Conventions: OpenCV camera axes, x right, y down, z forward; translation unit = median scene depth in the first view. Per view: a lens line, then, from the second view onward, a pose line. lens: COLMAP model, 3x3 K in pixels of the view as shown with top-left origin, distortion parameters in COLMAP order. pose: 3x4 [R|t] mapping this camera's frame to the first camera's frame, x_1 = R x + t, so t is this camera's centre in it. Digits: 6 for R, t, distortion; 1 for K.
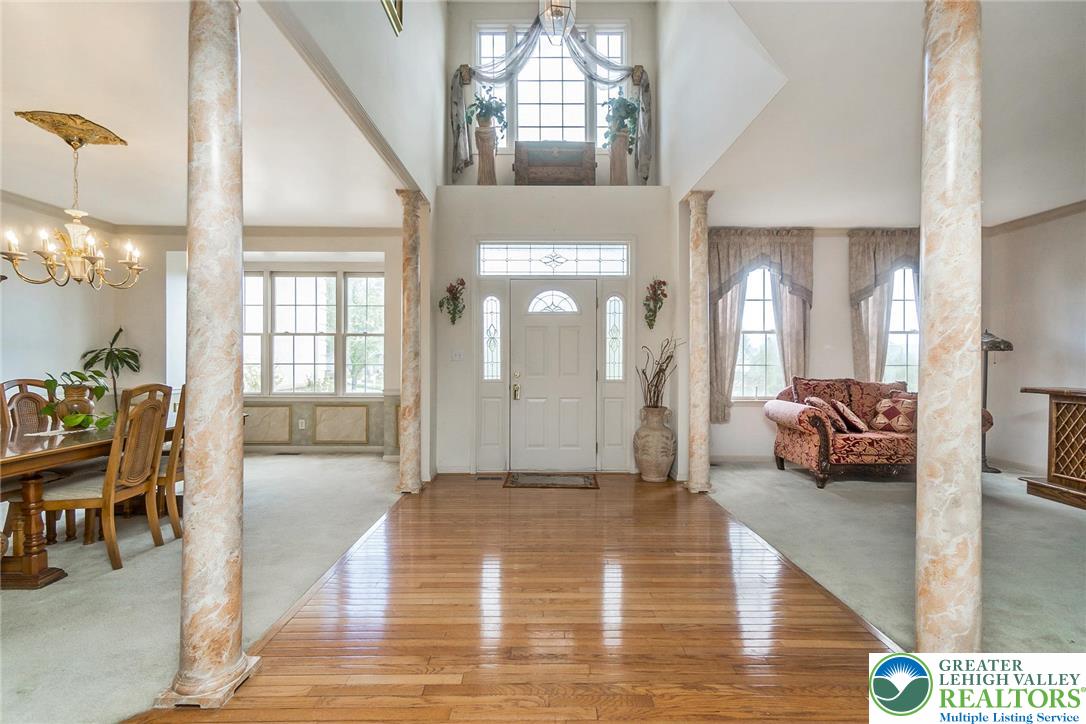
lens RADIAL K [[488.0, 0, 542.8], [0, 488.0, 364.7], [0, 0, 1]] dist [-0.001248, -0.001084]
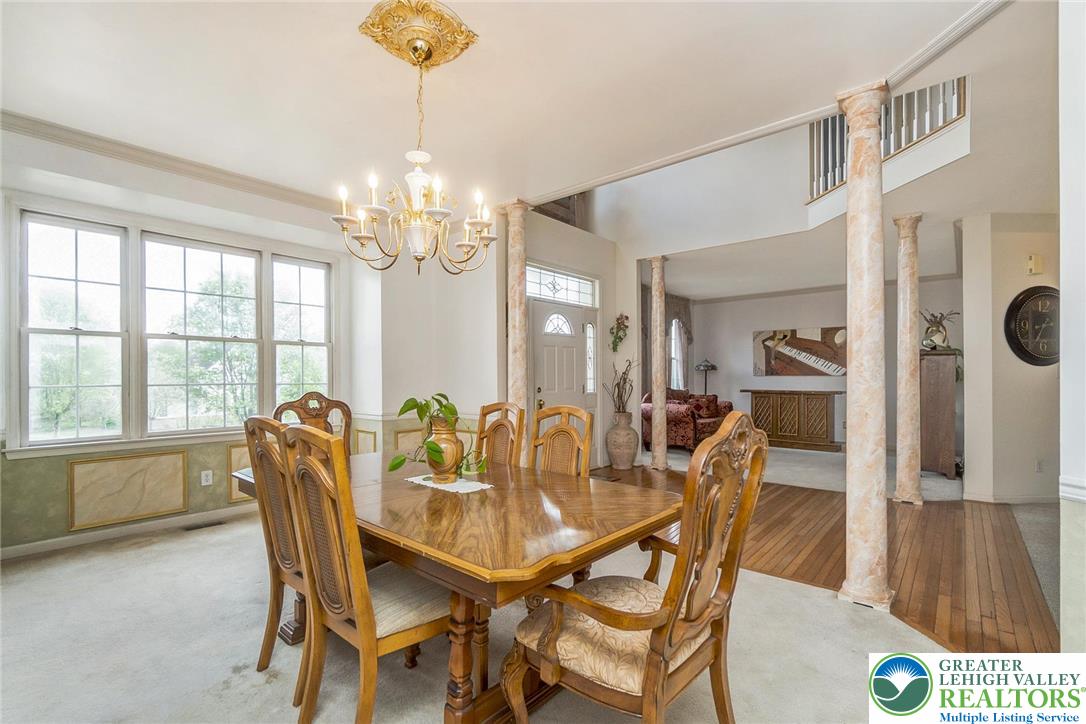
lens RADIAL K [[488.0, 0, 542.0], [0, 488.0, 368.2], [0, 0, 1]] dist [-0.001248, -0.001084]
pose [[0.650623, 0.001965, 0.759398, -0.834298], [0.004283, 0.999971, -0.006257, -0.020656], [-0.759388, 0.007324, 0.650596, 0.287938]]
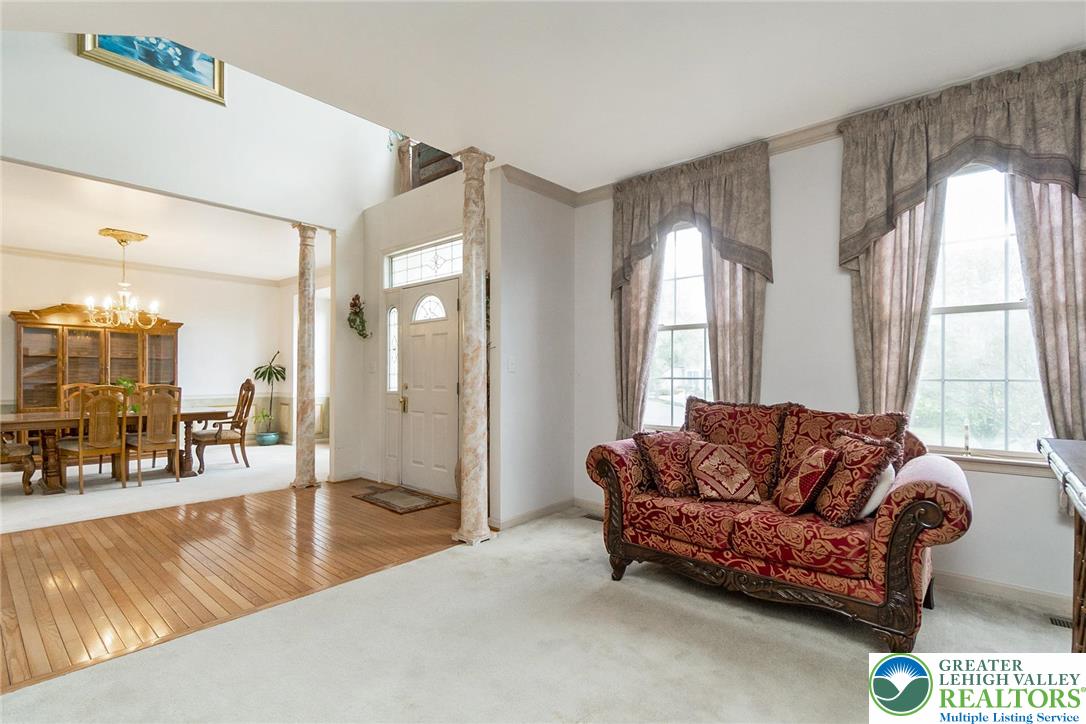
lens RADIAL K [[514.7, 0, 544.0], [0, 514.7, 366.9], [0, 0, 1]] dist [-0.006010, -0.000211]
pose [[0.751742, -0.011781, -0.659352, 0.806630], [0.001929, 0.999875, -0.015666, -0.001854], [0.659455, 0.010505, 0.751671, 0.394809]]
